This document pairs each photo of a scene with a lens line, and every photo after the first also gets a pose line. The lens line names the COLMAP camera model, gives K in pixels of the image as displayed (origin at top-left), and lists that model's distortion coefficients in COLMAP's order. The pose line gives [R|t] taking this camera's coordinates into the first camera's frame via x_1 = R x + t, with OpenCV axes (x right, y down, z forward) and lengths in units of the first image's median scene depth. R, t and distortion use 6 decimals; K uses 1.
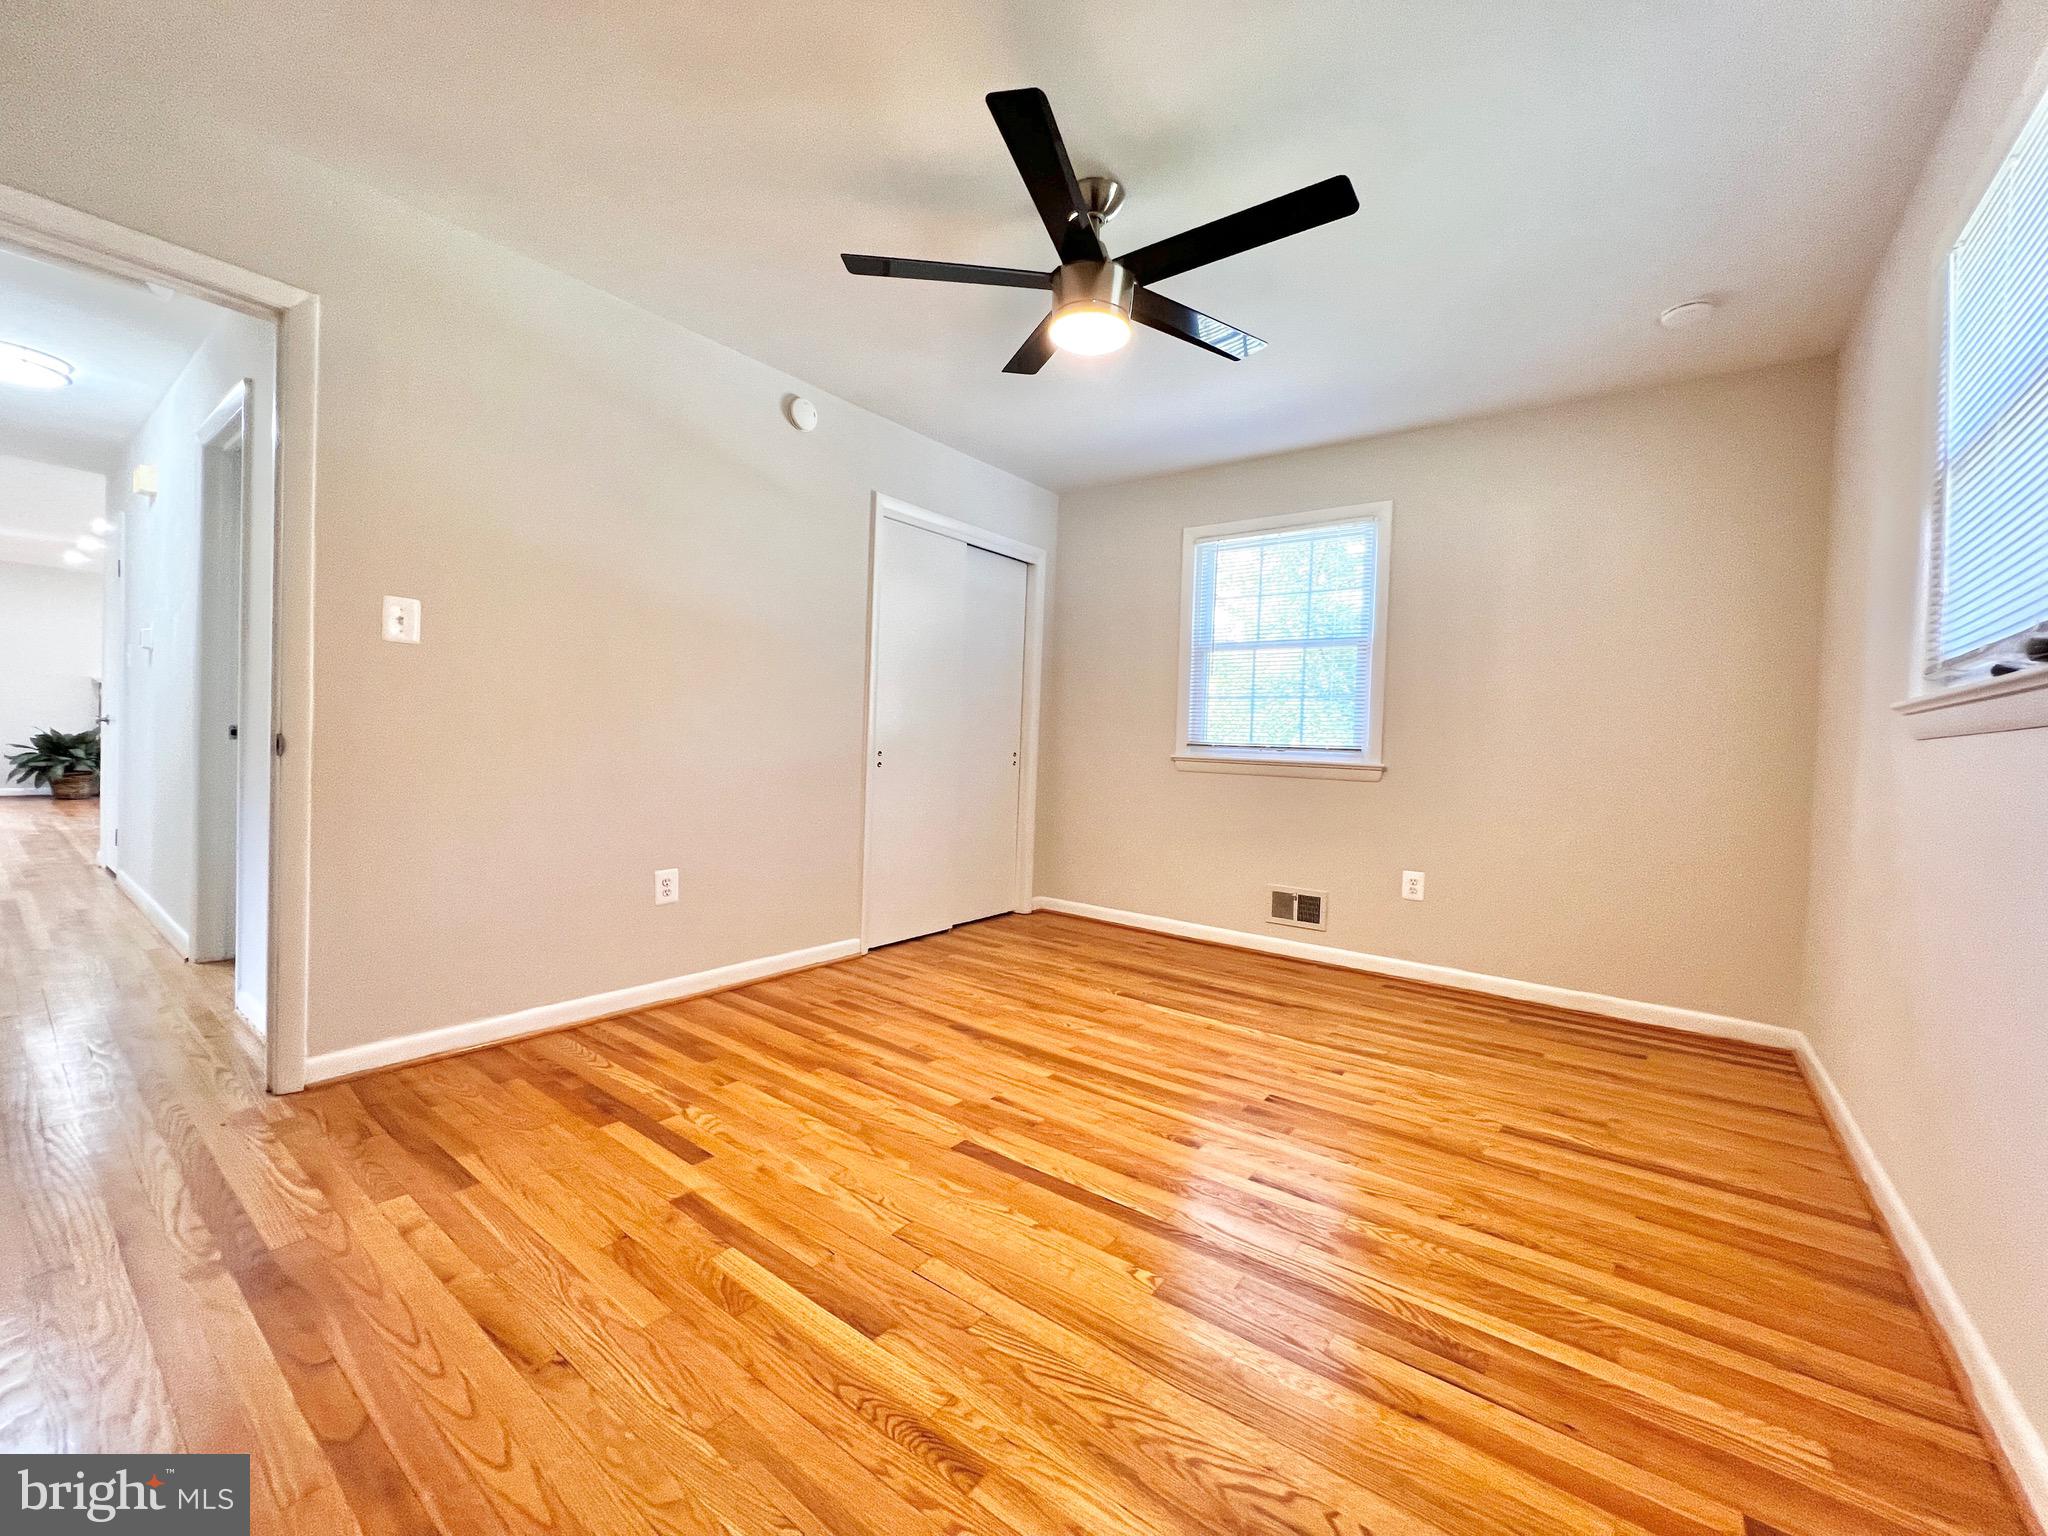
lens RADIAL K [[822.2, 0, 1019.0], [0, 822.2, 760.9], [0, 0, 1]] dist [-0.001273, -0.000205]
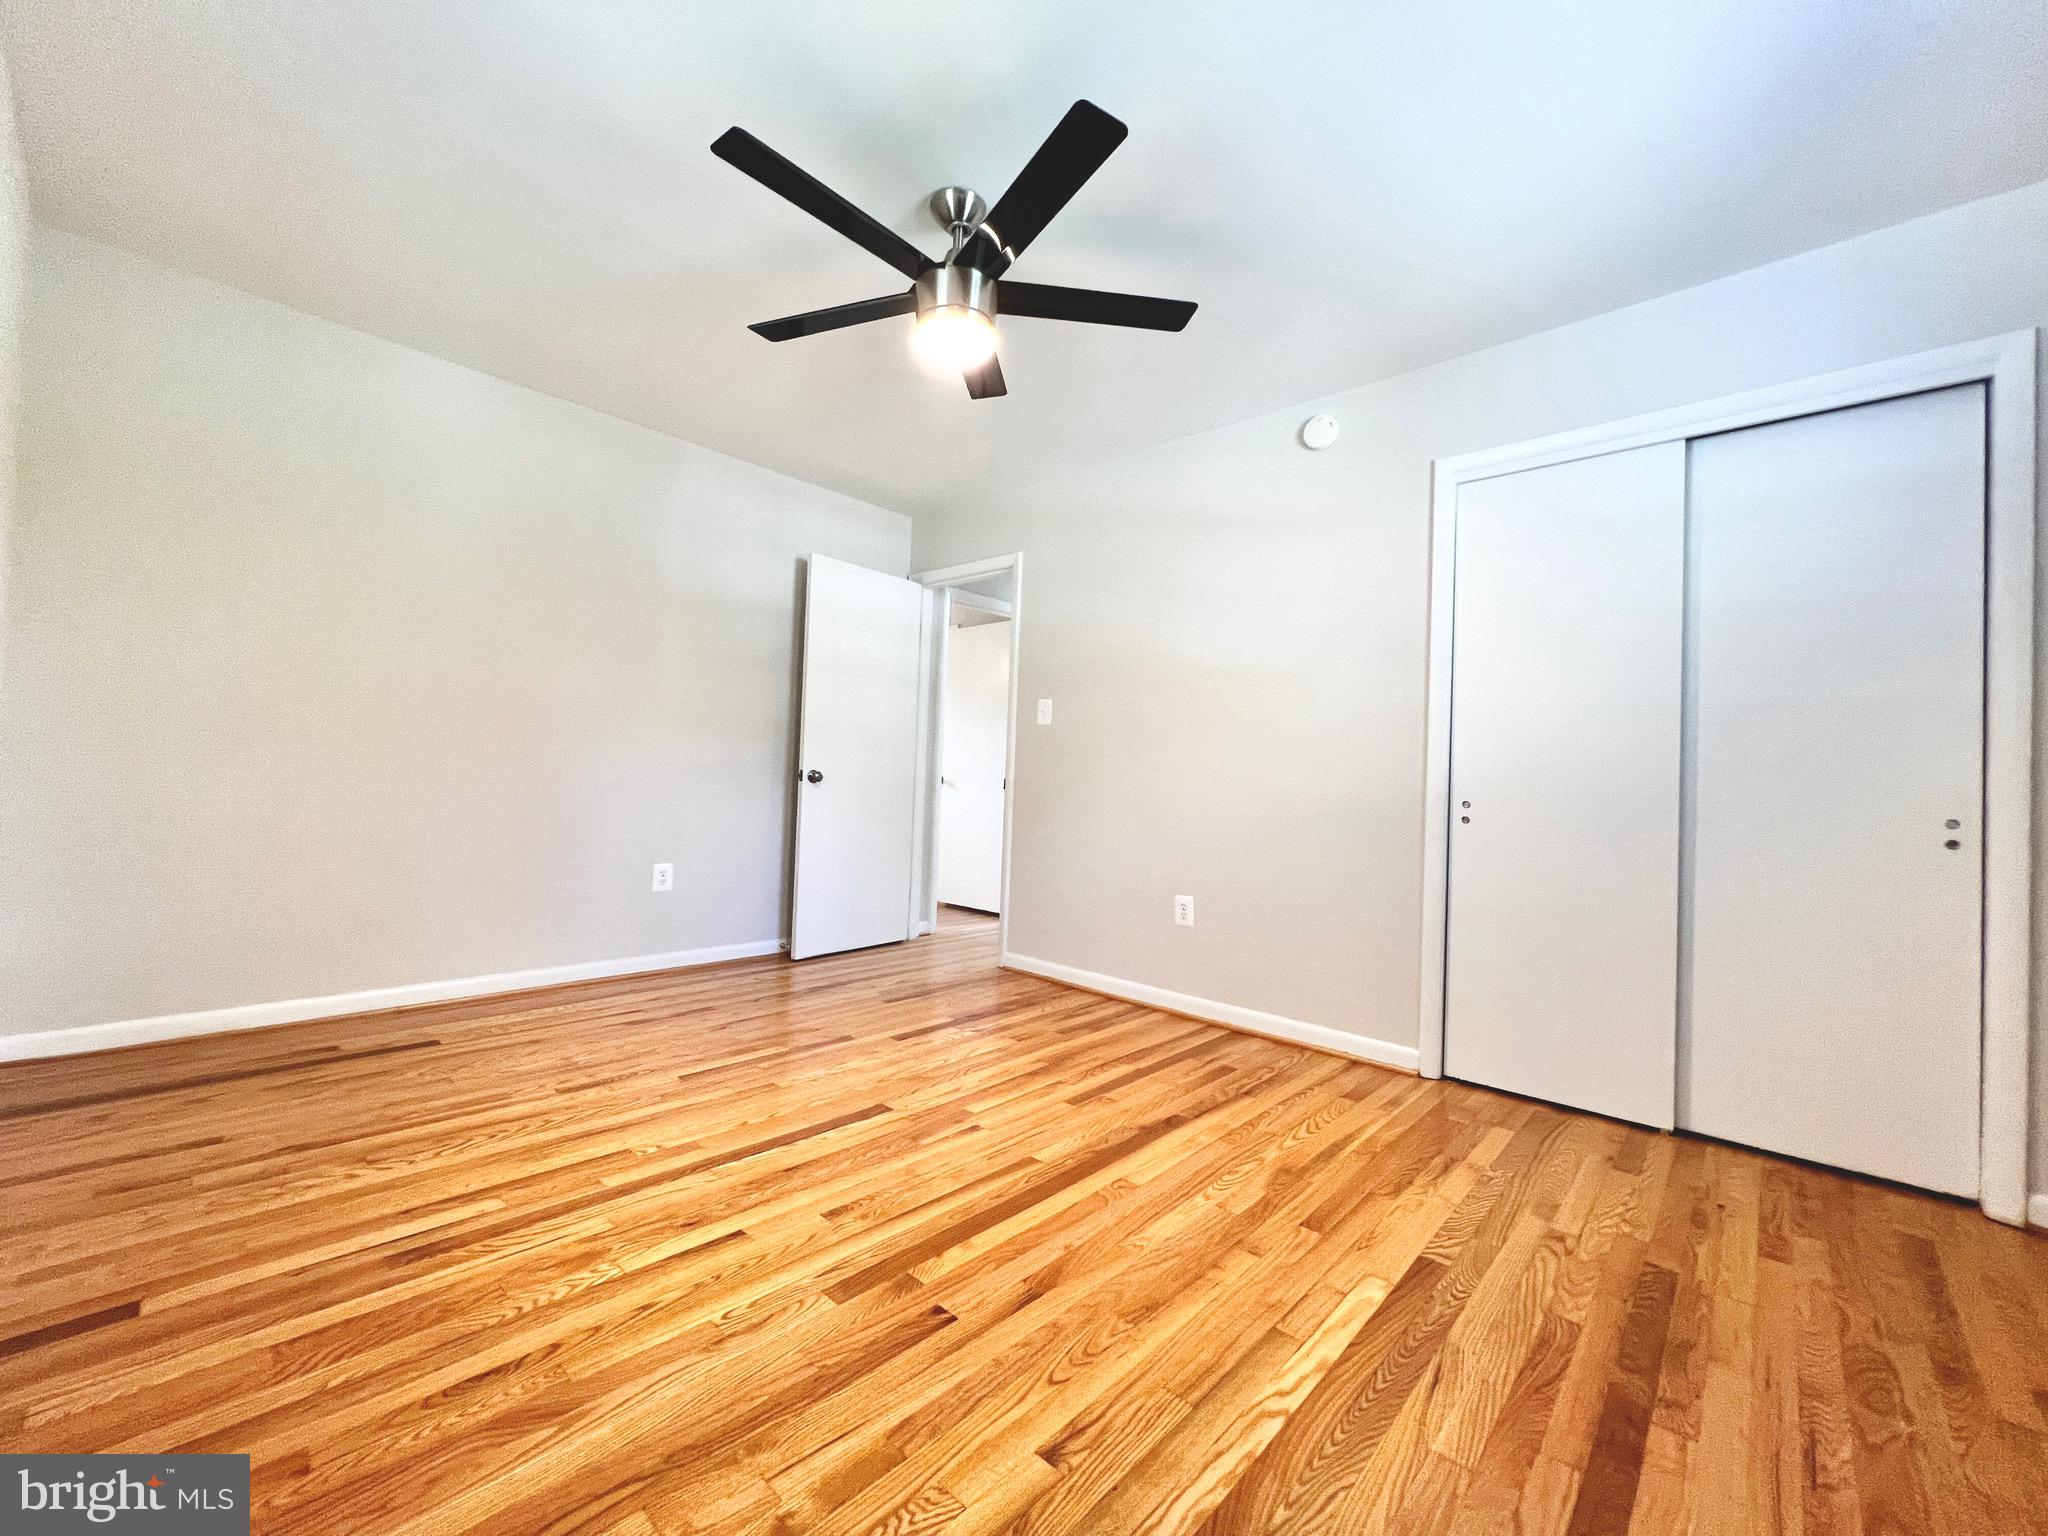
lens RADIAL K [[822.2, 0, 1019.0], [0, 822.2, 760.9], [0, 0, 1]] dist [-0.001273, -0.000205]
pose [[-0.094345, -0.065067, -0.993411, 0.954250], [-0.066495, 0.996045, -0.058924, 0.035278], [0.993316, 0.060497, -0.098299, 1.116731]]
